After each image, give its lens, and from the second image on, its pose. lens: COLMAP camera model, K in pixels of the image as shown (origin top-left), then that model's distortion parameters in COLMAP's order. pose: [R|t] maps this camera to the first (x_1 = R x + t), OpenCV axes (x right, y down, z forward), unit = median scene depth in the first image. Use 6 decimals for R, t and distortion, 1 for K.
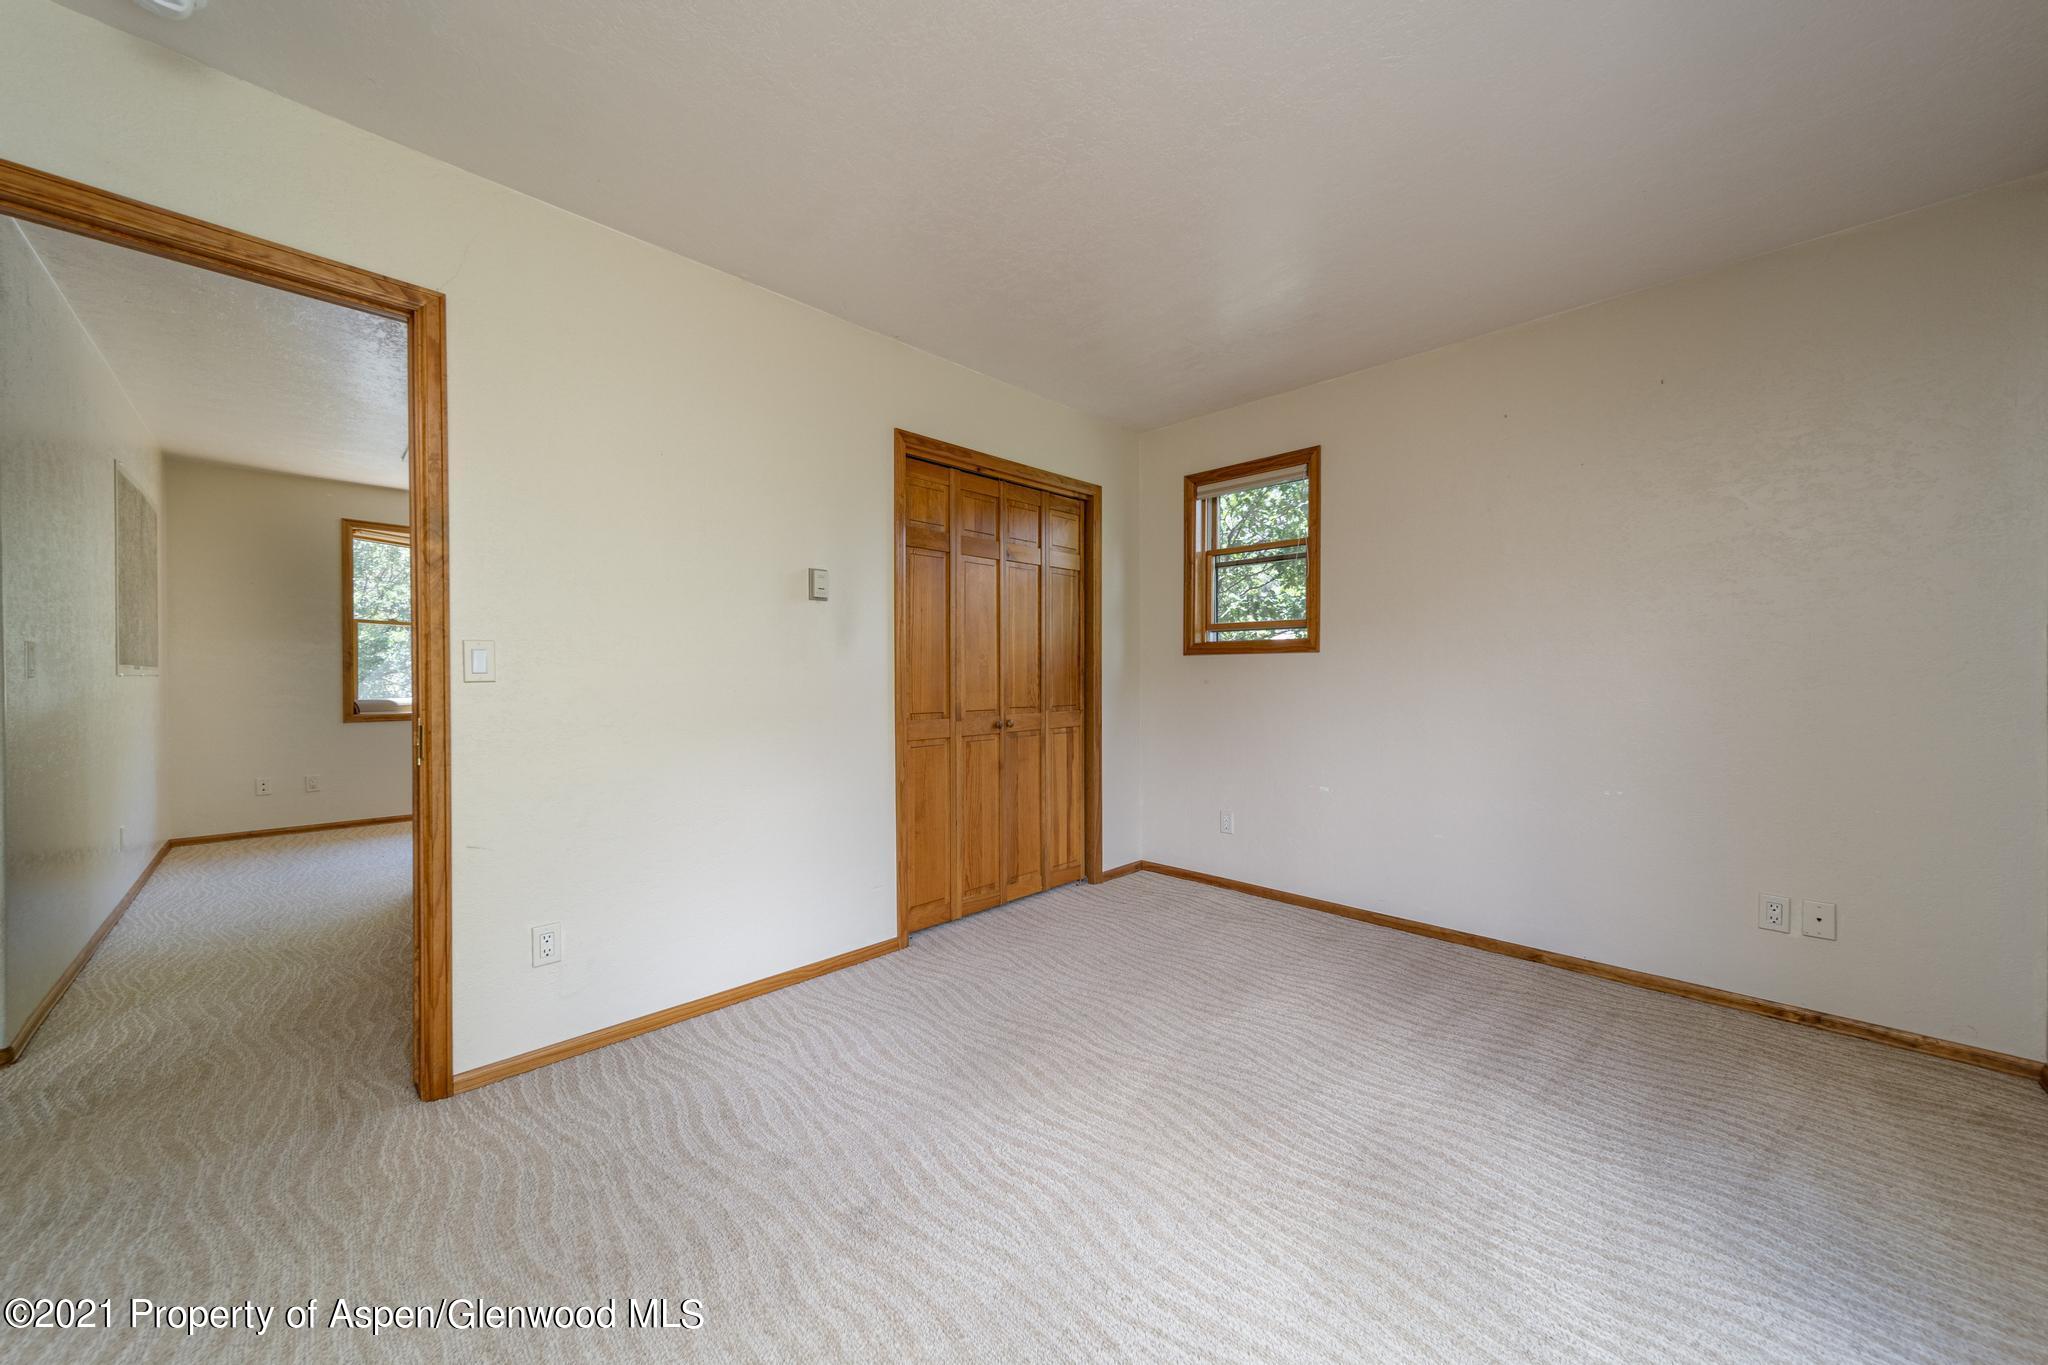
lens RADIAL K [[719.1, 0, 1023.7], [0, 719.1, 680.5], [0, 0, 1]] dist [-0.000206, -0.000050]
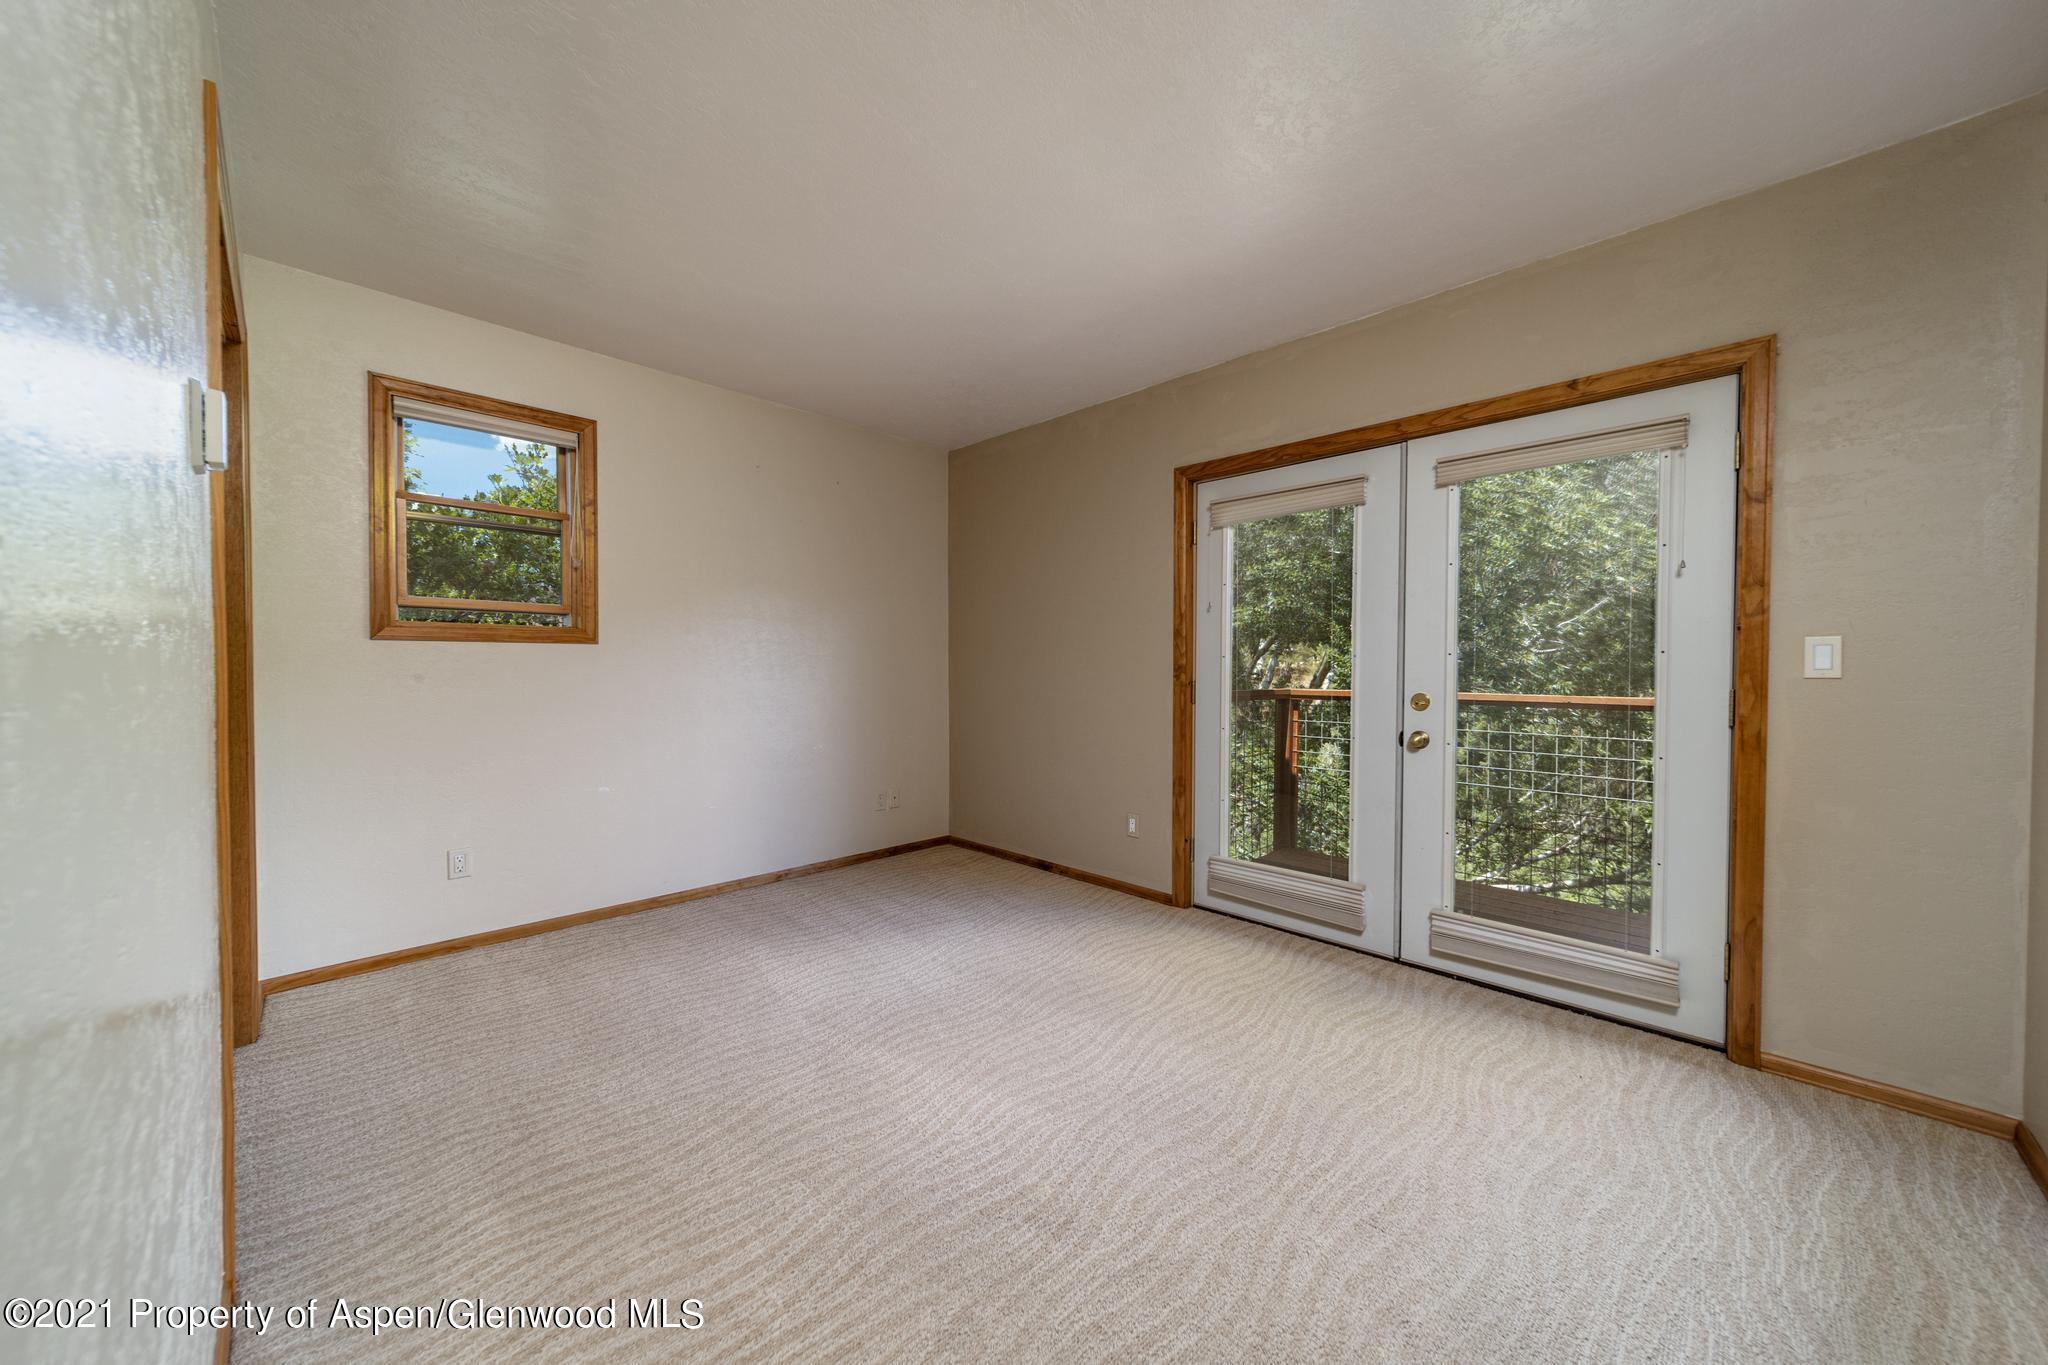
lens RADIAL K [[719.1, 0, 1023.8], [0, 719.1, 678.5], [0, 0, 1]] dist [-0.000206, -0.000050]
pose [[-0.012777, -0.015885, 0.999792, -0.685060], [0.005305, 0.999859, 0.015954, -0.008109], [-0.999904, 0.005508, -0.012690, 0.599023]]
